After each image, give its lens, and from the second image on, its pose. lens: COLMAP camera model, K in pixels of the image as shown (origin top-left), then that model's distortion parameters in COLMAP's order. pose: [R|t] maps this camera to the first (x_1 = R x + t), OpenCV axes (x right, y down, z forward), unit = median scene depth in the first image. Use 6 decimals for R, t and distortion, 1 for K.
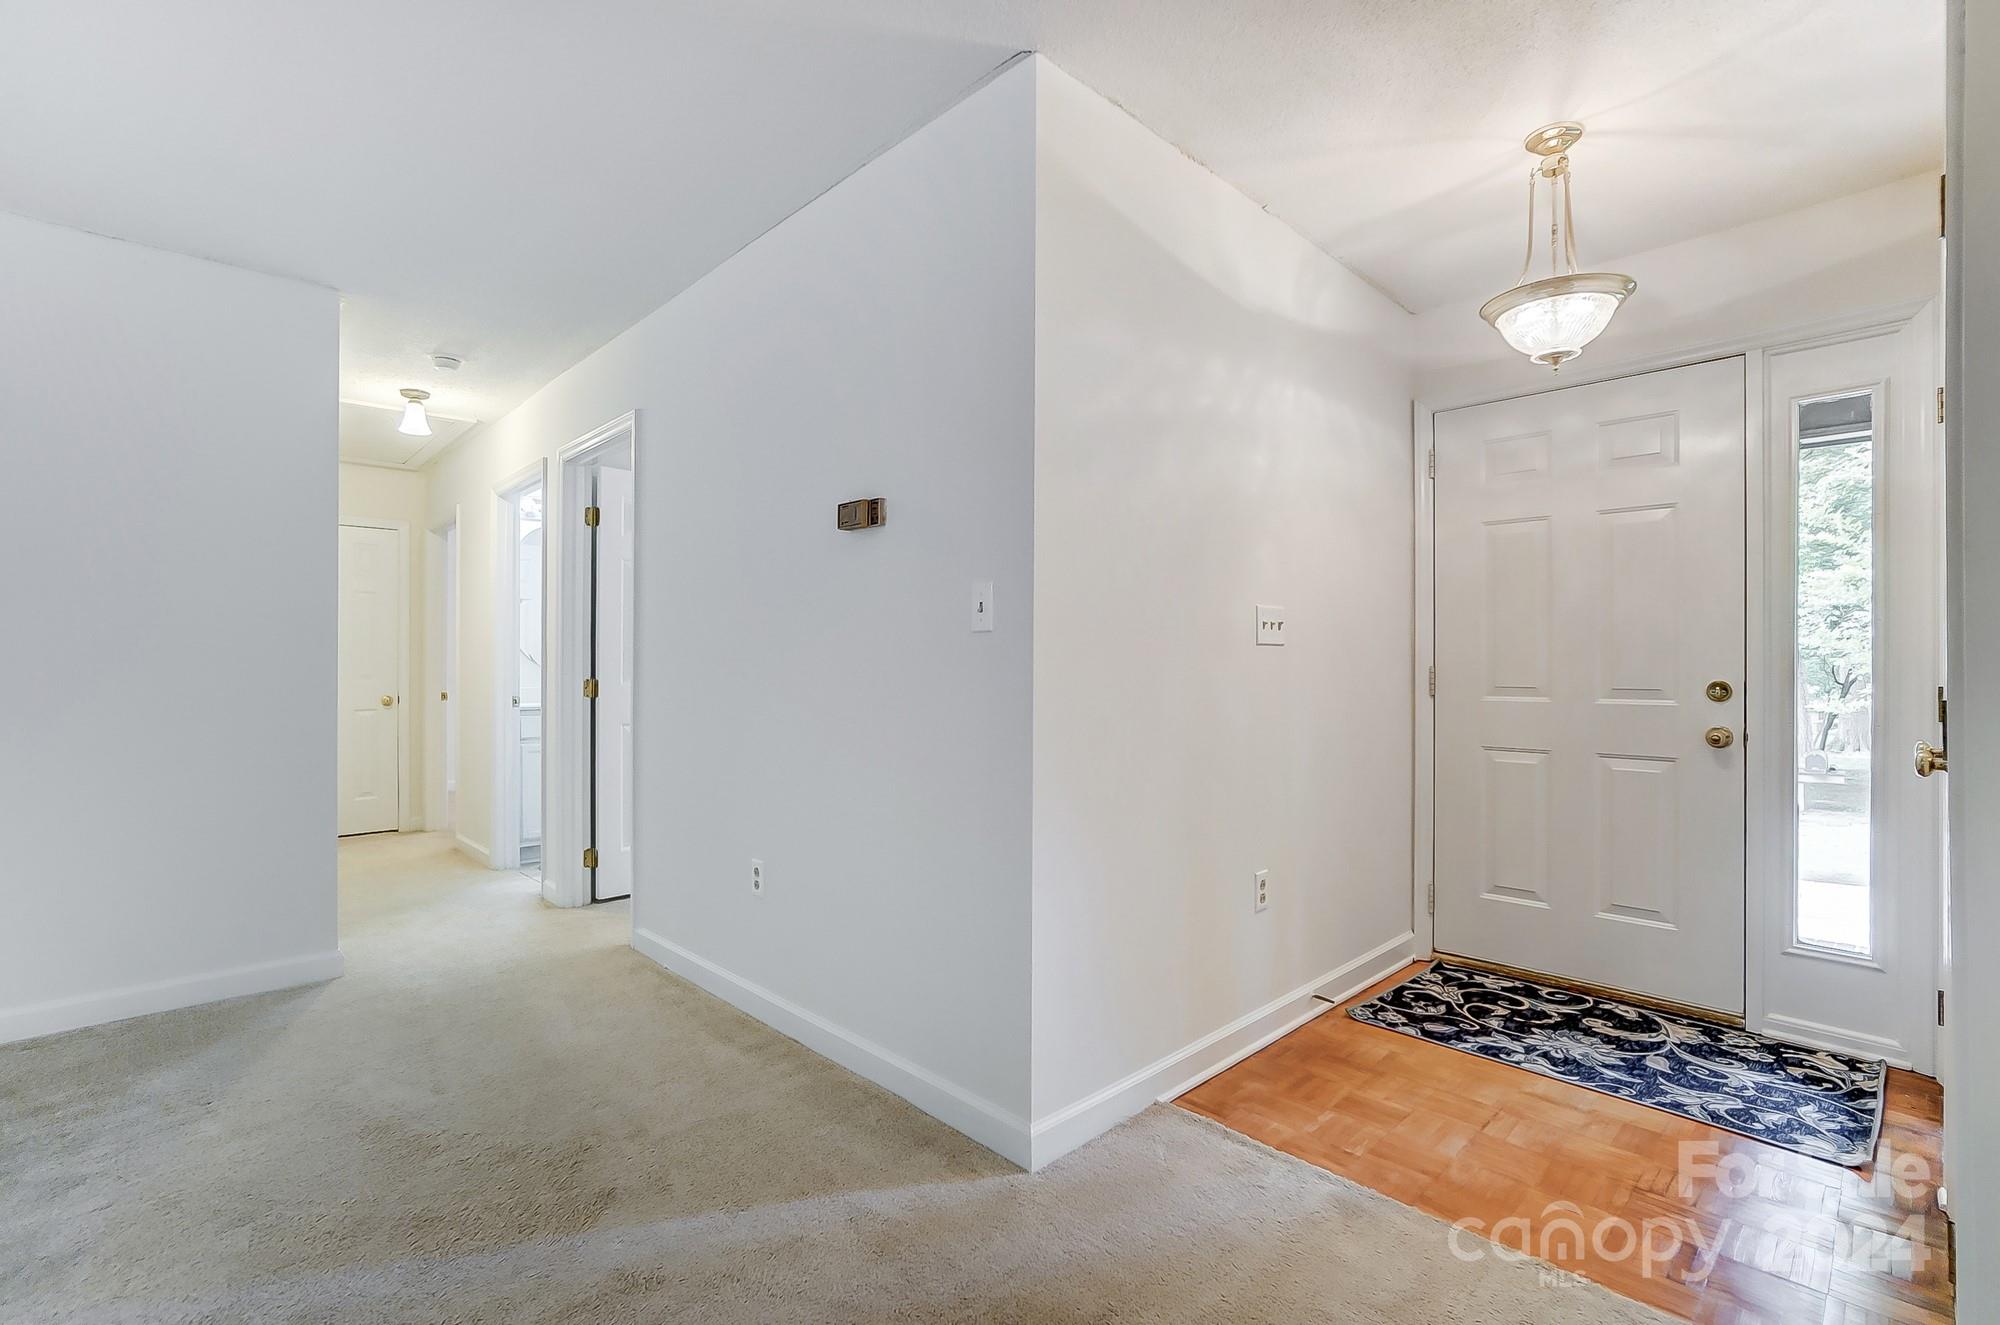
lens RADIAL K [[900.2, 0, 1000.6], [0, 900.2, 655.6], [0, 0, 1]] dist [-0.015734, 0.007688]
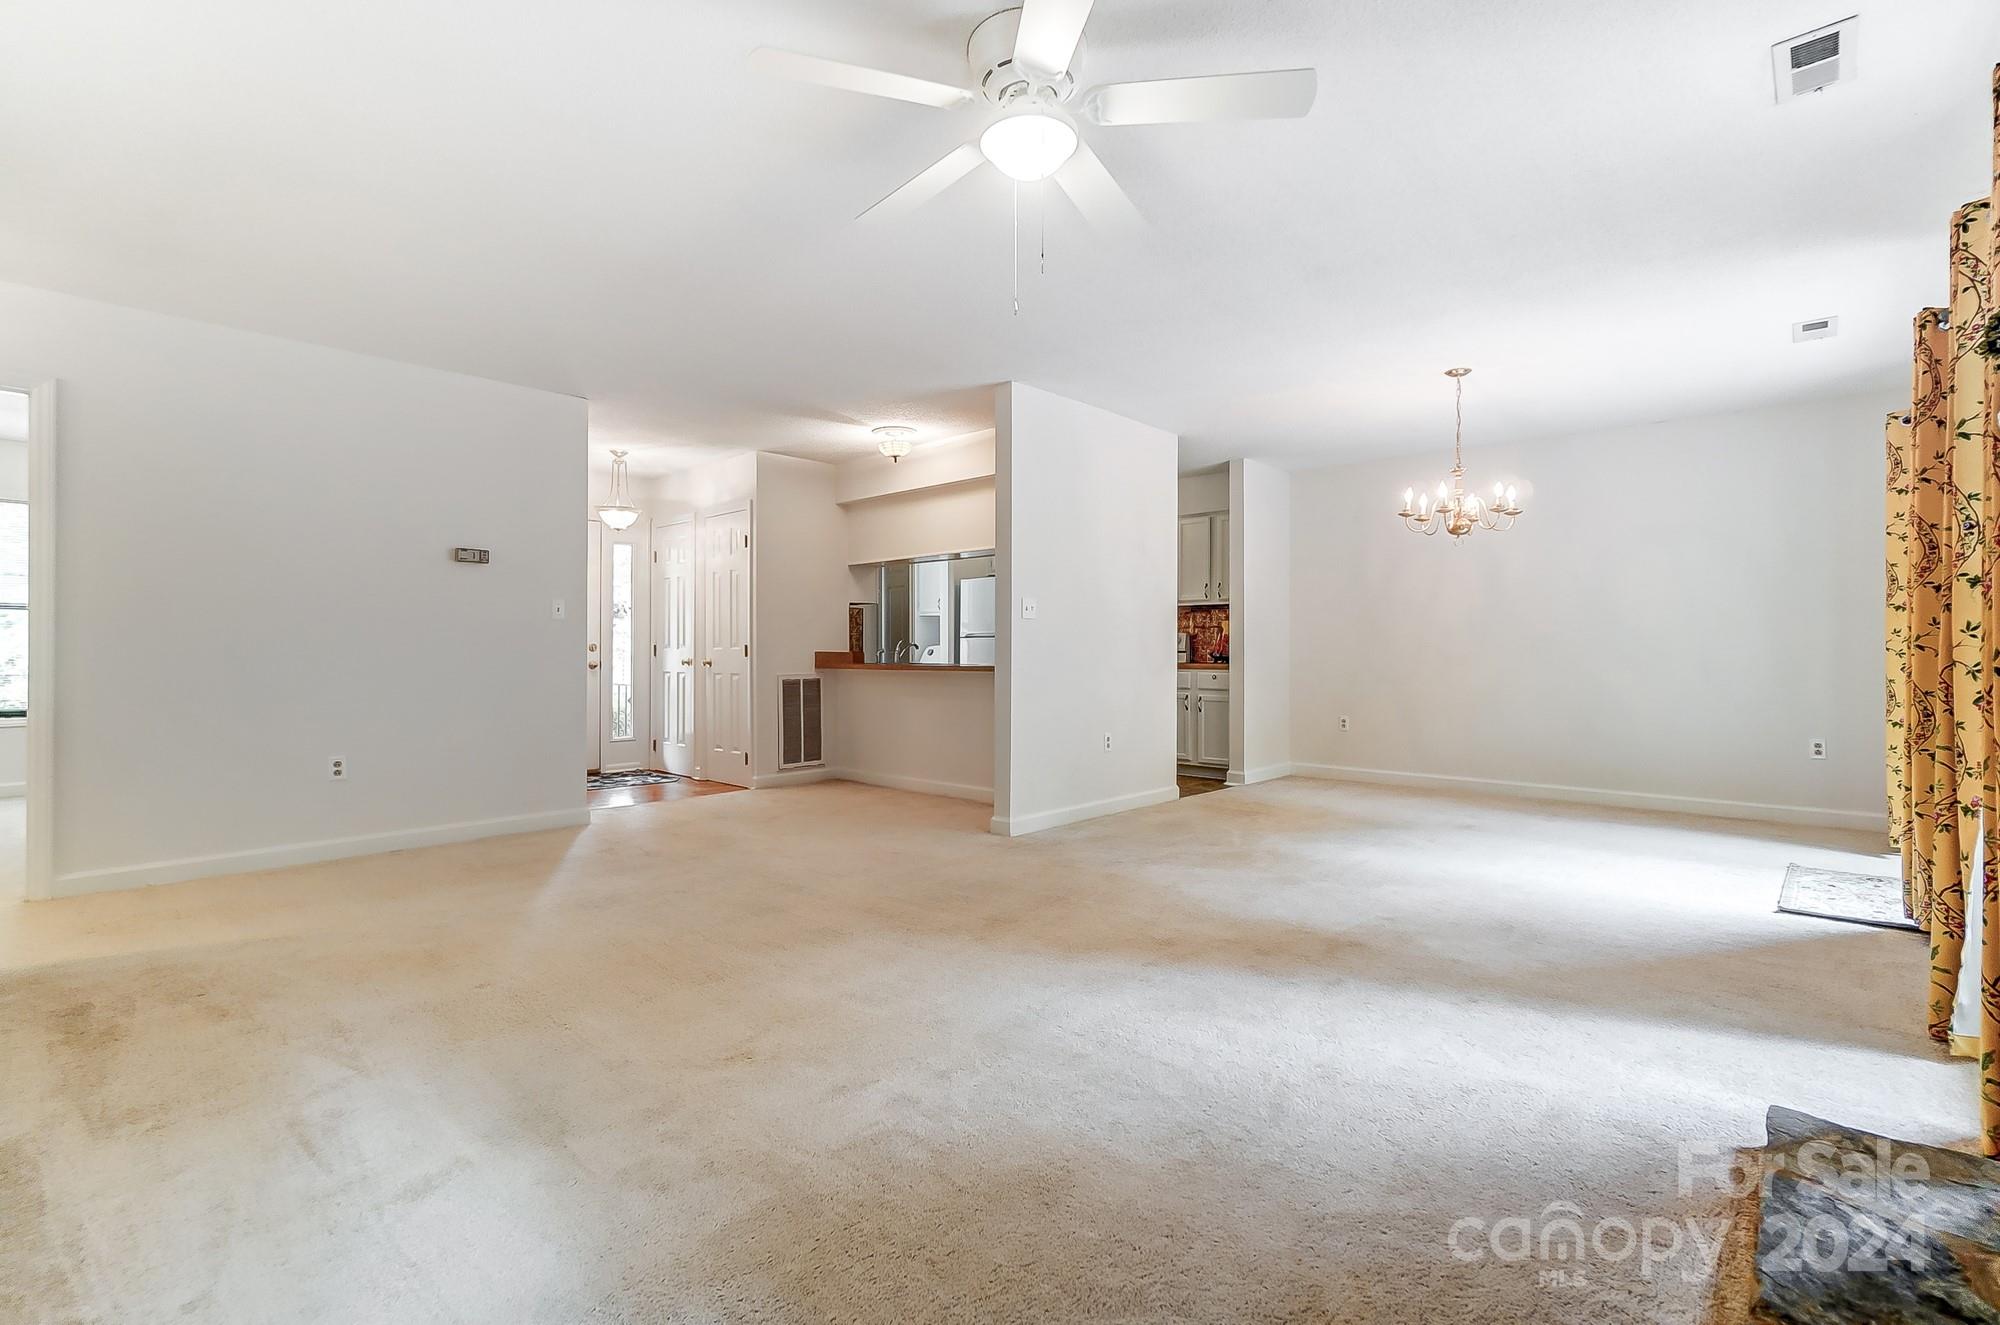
lens RADIAL K [[928.2, 0, 994.4], [0, 928.2, 635.2], [0, 0, 1]] dist [-0.000073, 0.000153]
pose [[-0.019342, 0.015982, 0.999685, -1.894908], [-0.010041, 0.999819, -0.016178, 0.033252], [-0.999762, -0.010351, -0.019178, -0.097514]]
